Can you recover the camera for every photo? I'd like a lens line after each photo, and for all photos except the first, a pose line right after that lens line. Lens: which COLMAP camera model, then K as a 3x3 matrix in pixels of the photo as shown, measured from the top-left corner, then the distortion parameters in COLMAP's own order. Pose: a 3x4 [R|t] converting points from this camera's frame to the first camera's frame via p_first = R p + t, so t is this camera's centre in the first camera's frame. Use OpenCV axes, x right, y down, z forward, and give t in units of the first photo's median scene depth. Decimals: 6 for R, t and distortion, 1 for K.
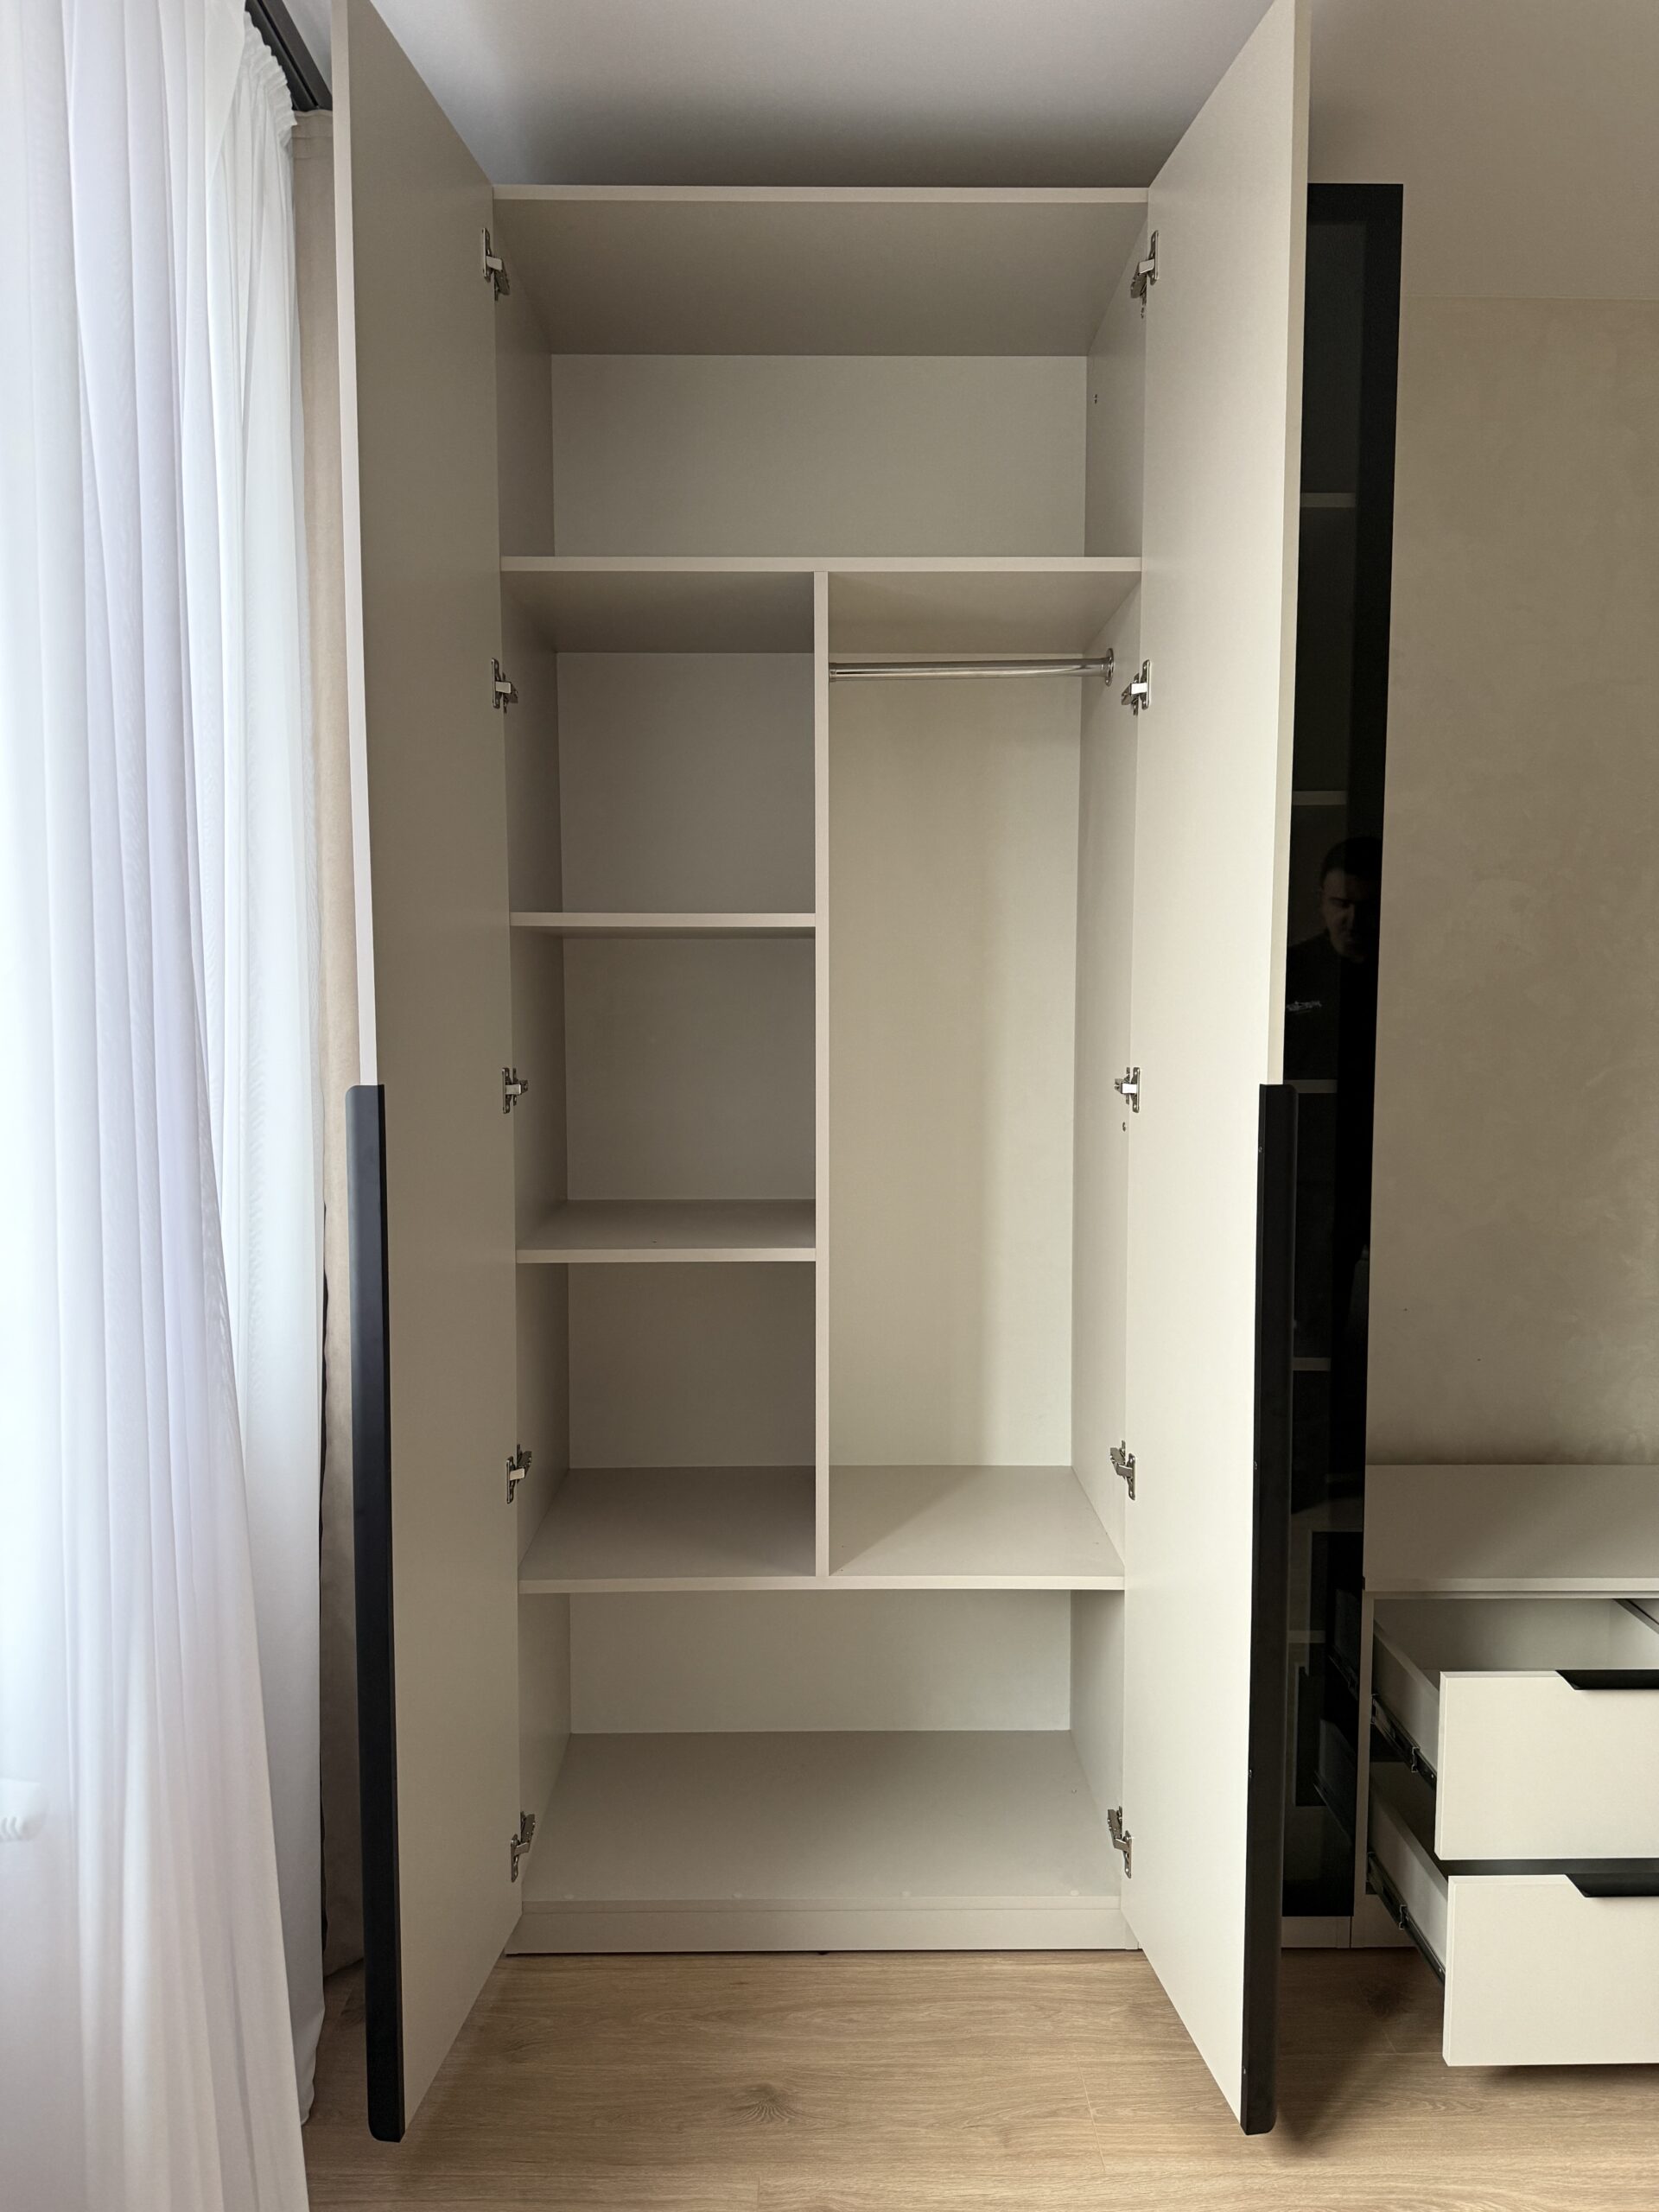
lens RADIAL K [[1628.6, 0, 756.2], [0, 1628.6, 1127.9], [0, 0, 1]] dist [0.004662, -0.019527]
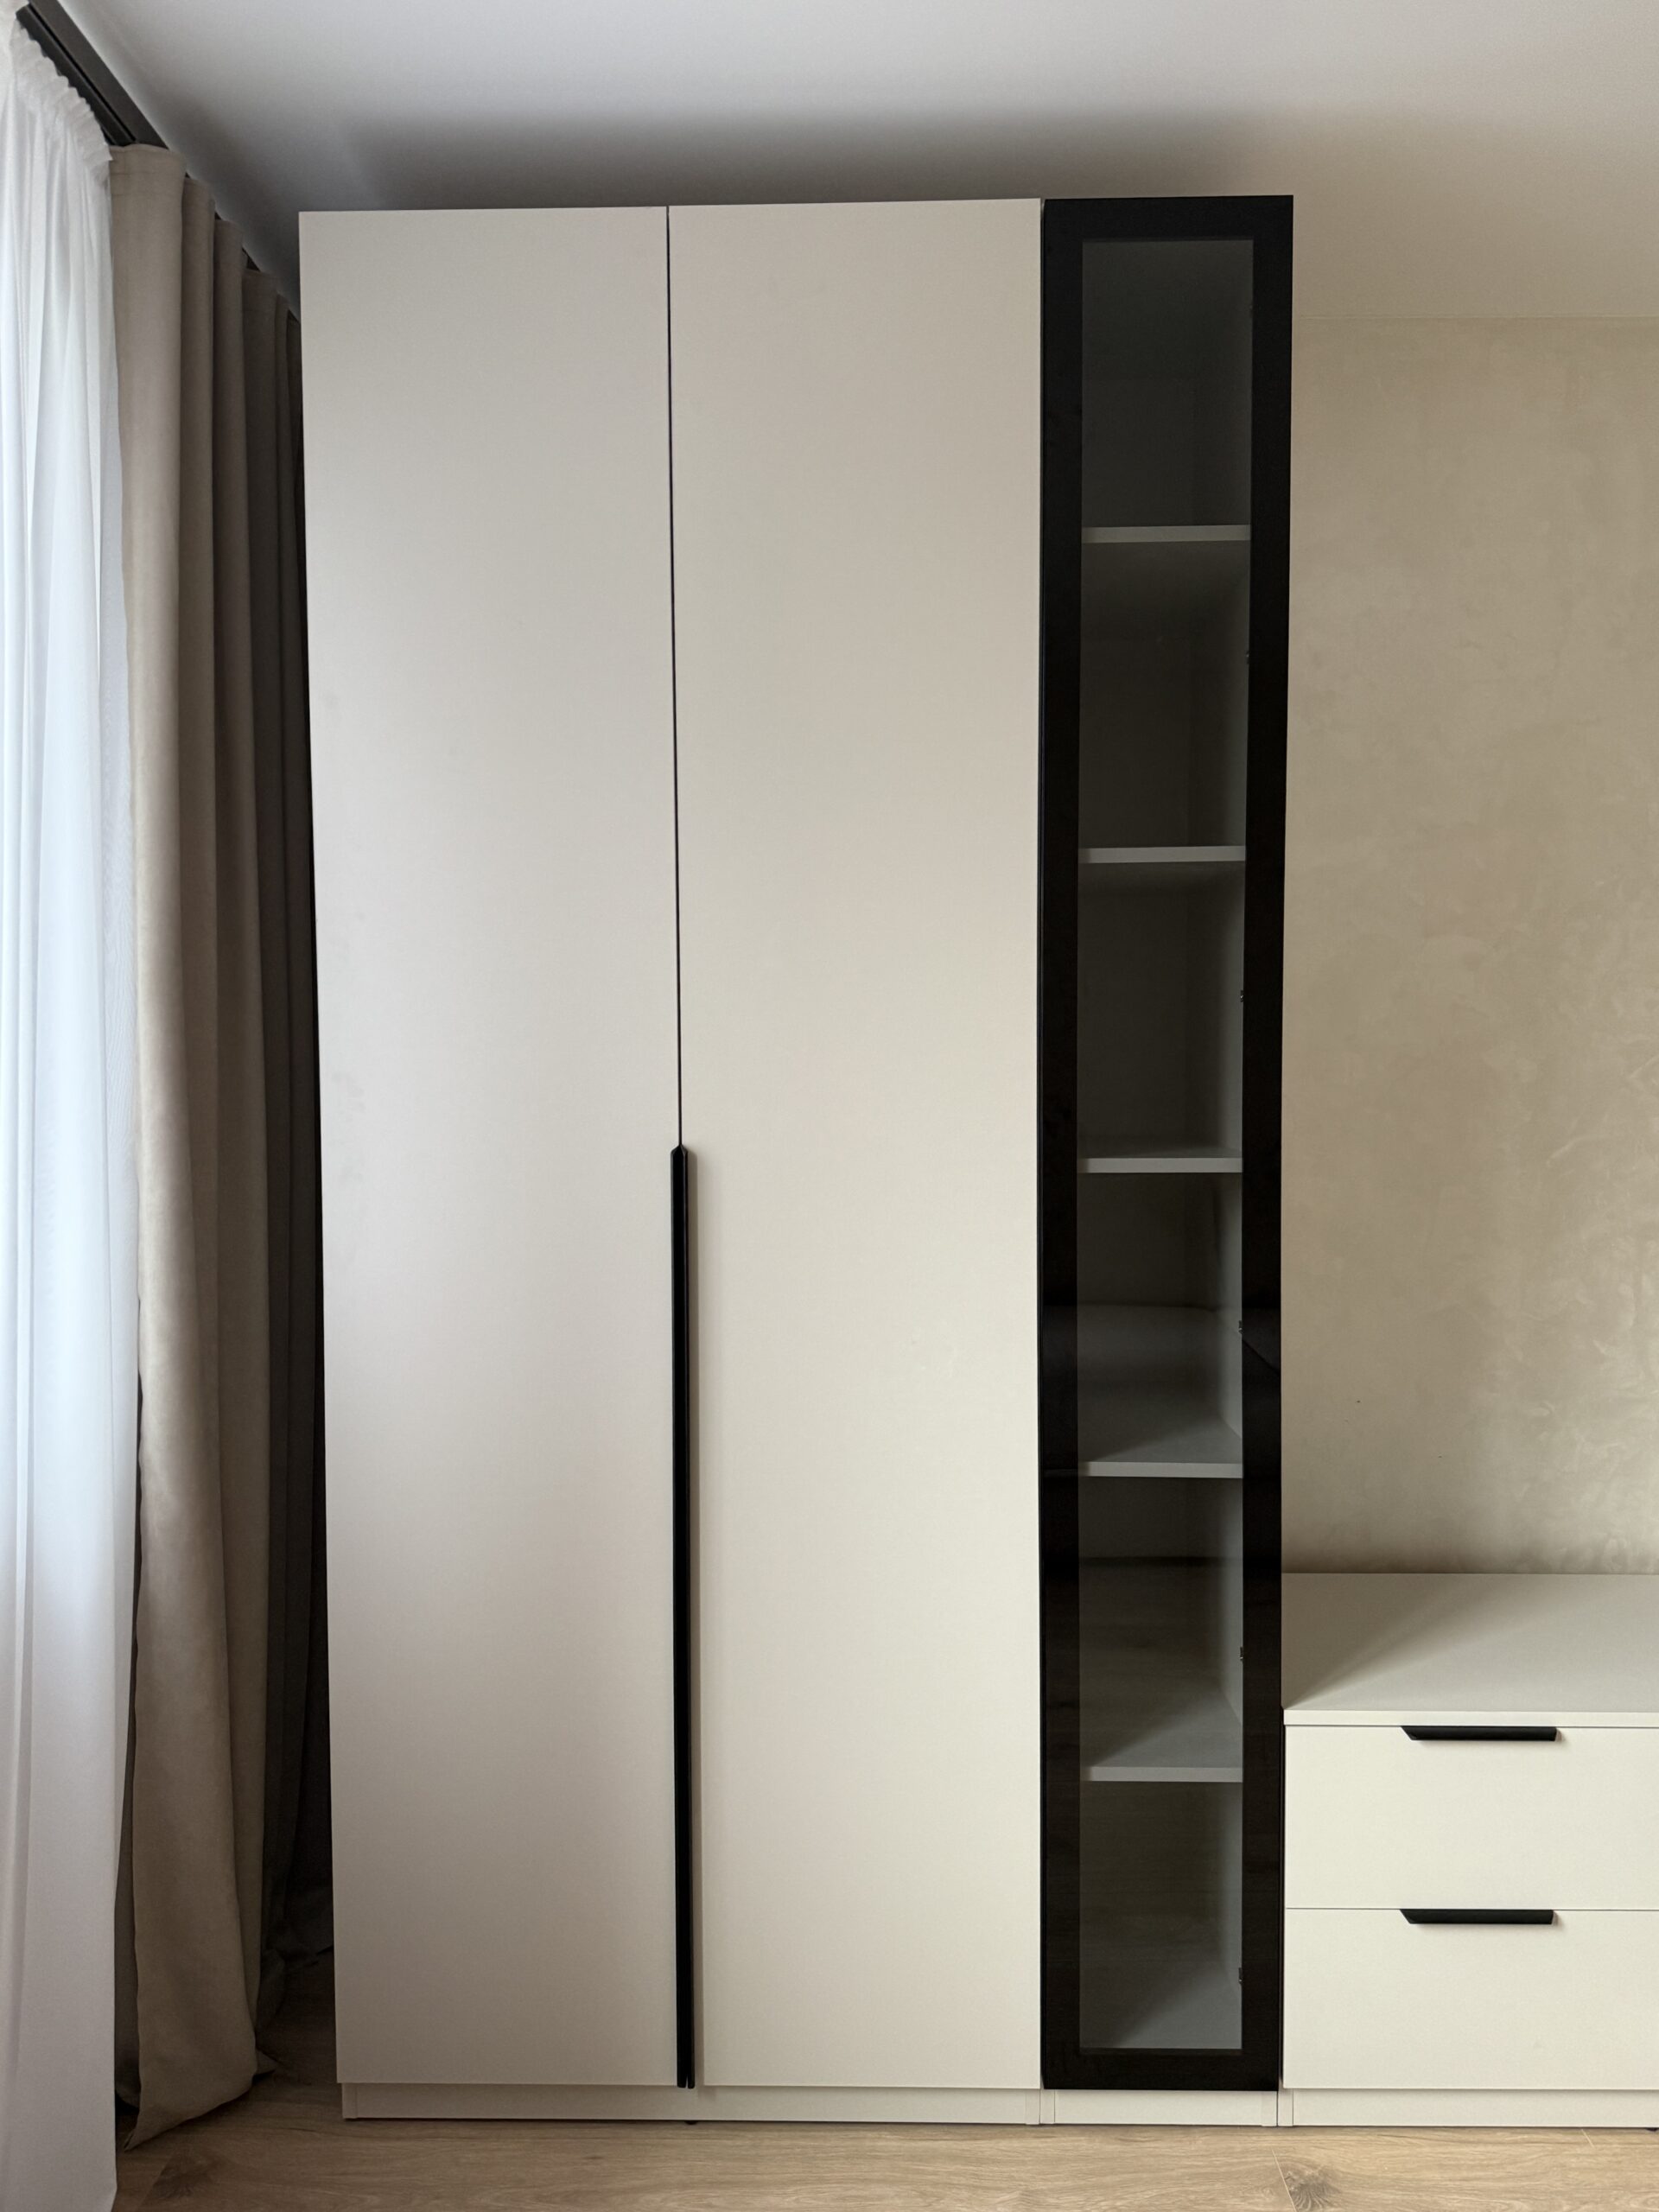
lens RADIAL K [[1628.6, 0, 825.3], [0, 1628.6, 1114.0], [0, 0, 1]] dist [0.004662, -0.019527]
pose [[0.999574, -0.004657, -0.028824, 0.149528], [0.003602, 0.999325, -0.036546, -0.022218], [0.028975, 0.036427, 0.998916, 0.079880]]
